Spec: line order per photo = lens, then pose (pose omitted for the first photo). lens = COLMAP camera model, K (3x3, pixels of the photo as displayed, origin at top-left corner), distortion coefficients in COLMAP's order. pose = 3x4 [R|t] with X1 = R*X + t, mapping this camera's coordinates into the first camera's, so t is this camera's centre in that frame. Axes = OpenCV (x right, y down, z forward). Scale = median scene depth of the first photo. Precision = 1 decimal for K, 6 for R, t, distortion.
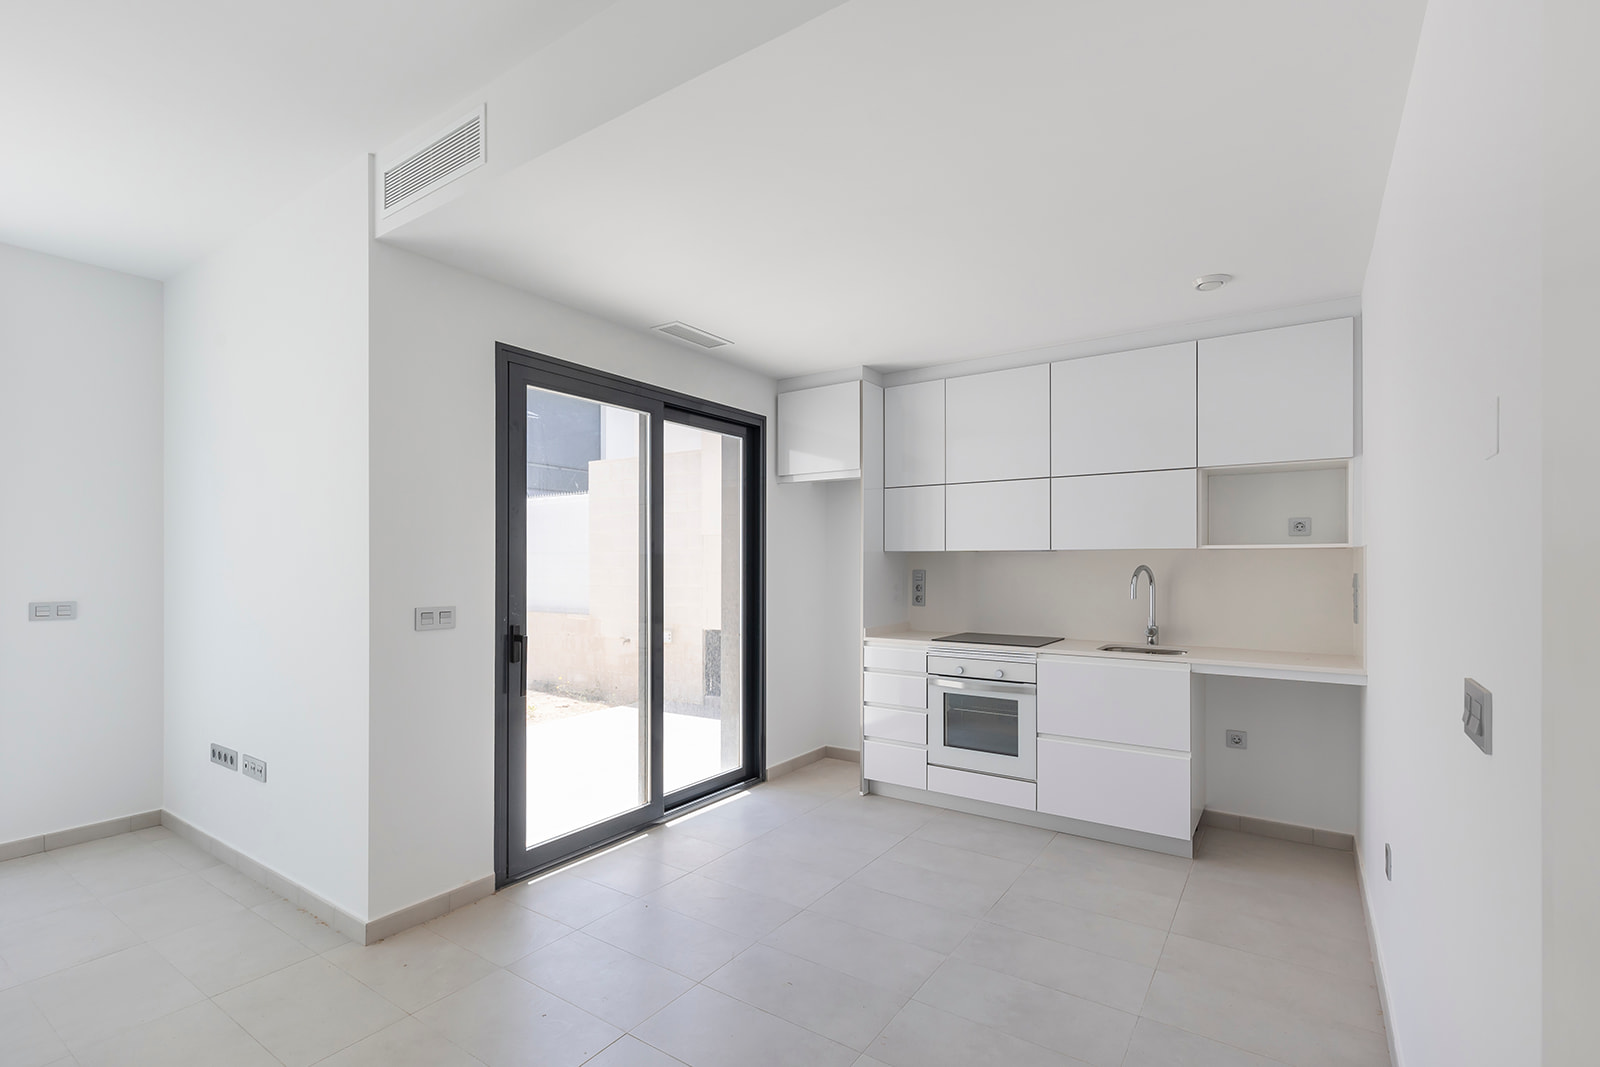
lens RADIAL K [[725.6, 0, 808.3], [0, 725.6, 561.6], [0, 0, 1]] dist [0.007849, -0.000585]
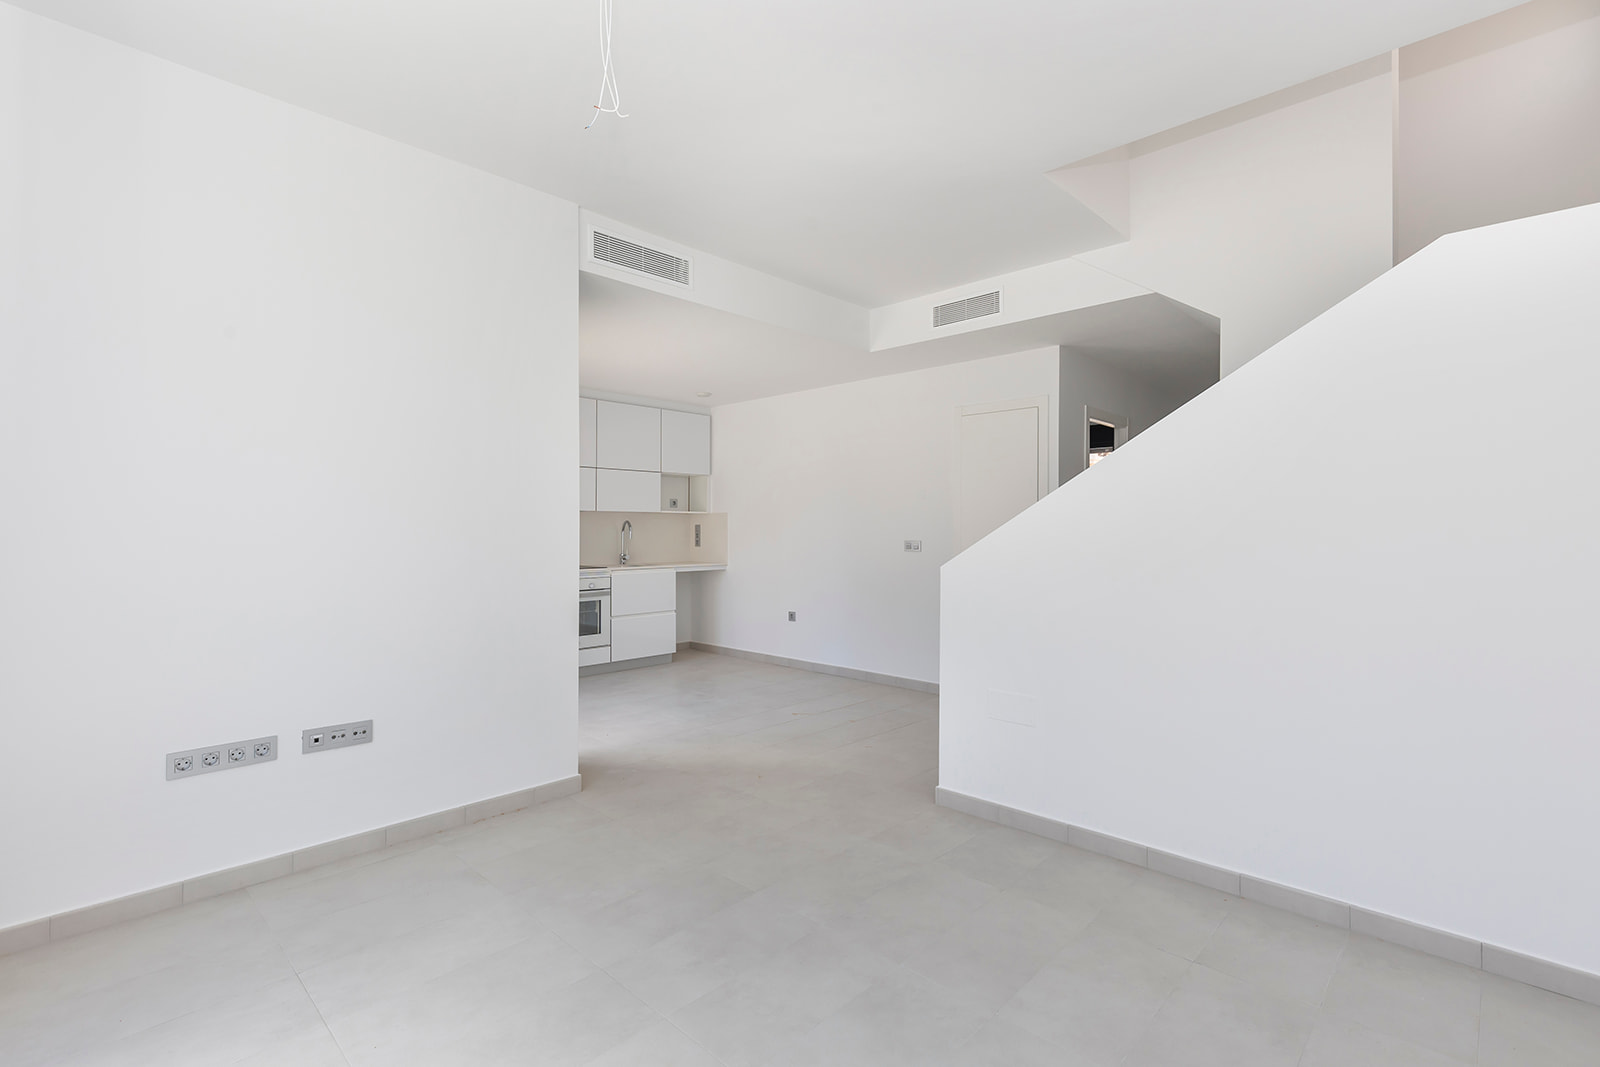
lens RADIAL K [[725.6, 0, 807.0], [0, 725.6, 524.5], [0, 0, 1]] dist [0.007849, -0.000585]
pose [[0.179443, 0.001403, 0.983767, -1.202639], [-0.007648, 0.999971, -0.000031, 0.010989], [-0.983739, -0.007518, 0.179448, 0.212647]]
